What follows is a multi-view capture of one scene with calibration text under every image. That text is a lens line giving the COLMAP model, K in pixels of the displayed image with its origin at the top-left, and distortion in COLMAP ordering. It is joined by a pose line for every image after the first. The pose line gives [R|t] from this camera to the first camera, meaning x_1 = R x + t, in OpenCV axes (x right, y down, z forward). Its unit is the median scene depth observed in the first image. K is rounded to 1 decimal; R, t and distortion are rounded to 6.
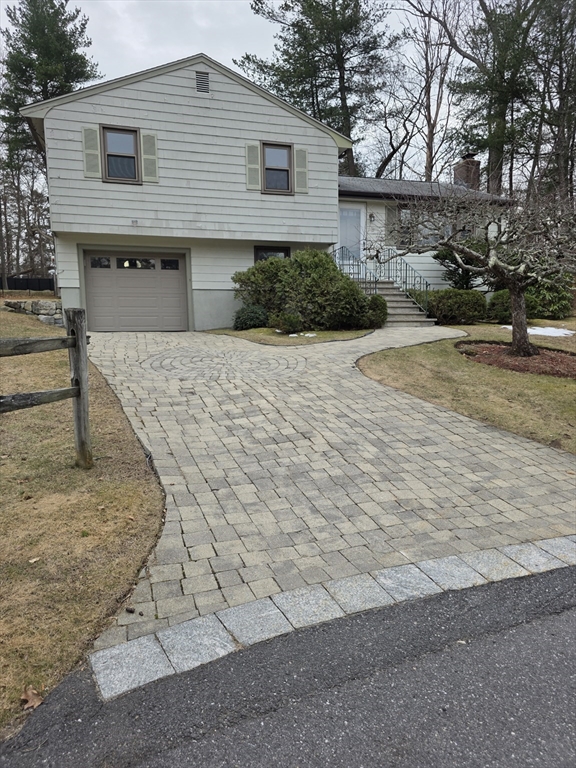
lens RADIAL K [[524.5, 0, 286.9], [0, 524.5, 382.1], [0, 0, 1]] dist [0.067411, -0.056830]
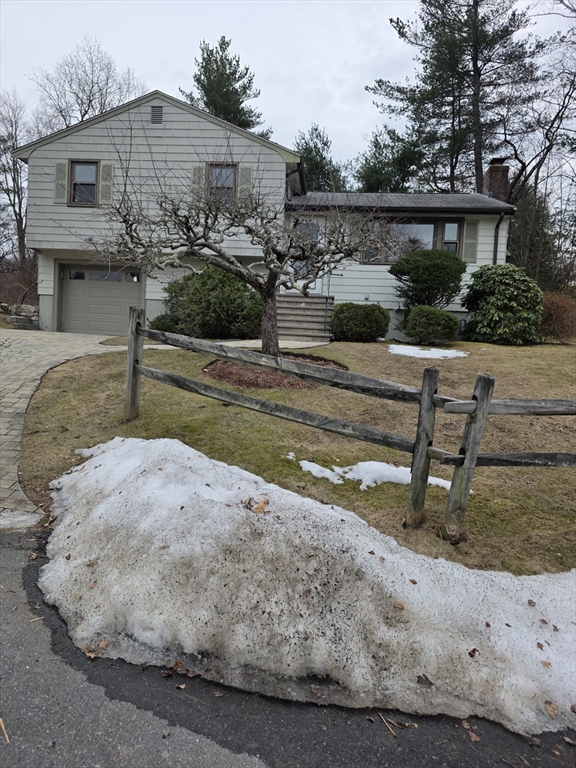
lens RADIAL K [[524.5, 0, 315.5], [0, 524.5, 372.5], [0, 0, 1]] dist [0.067411, -0.056830]
pose [[0.922370, 0.070529, -0.379816, 0.613374], [-0.096247, 0.994144, -0.049128, -0.005786], [0.374127, 0.081870, 0.923757, 0.141453]]
